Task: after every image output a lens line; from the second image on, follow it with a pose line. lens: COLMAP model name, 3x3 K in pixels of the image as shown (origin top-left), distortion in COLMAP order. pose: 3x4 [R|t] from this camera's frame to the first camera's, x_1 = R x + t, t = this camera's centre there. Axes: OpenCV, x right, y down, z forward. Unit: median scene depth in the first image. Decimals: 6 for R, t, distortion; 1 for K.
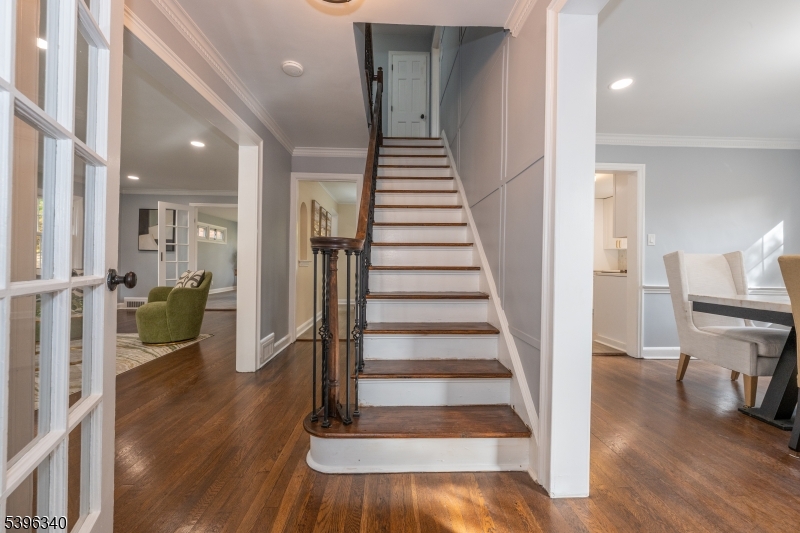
lens RADIAL K [[315.3, 0, 400.0], [0, 315.3, 266.5], [0, 0, 1]] dist [0.000304, 0.000114]
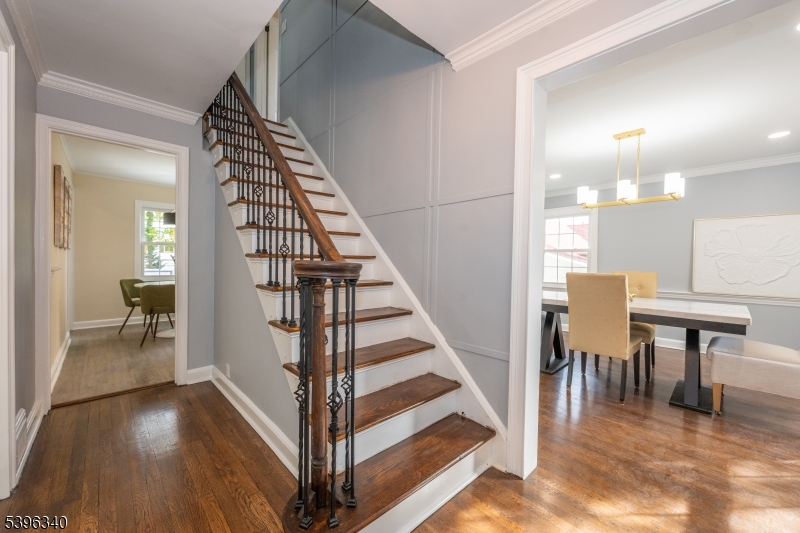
lens RADIAL K [[315.3, 0, 400.0], [0, 315.3, 266.5], [0, 0, 1]] dist [0.000304, 0.000114]
pose [[0.744712, -0.008787, 0.667328, -0.390719], [-0.004526, 0.999824, 0.018216, -0.064694], [-0.667370, -0.016586, 0.744541, 0.240304]]
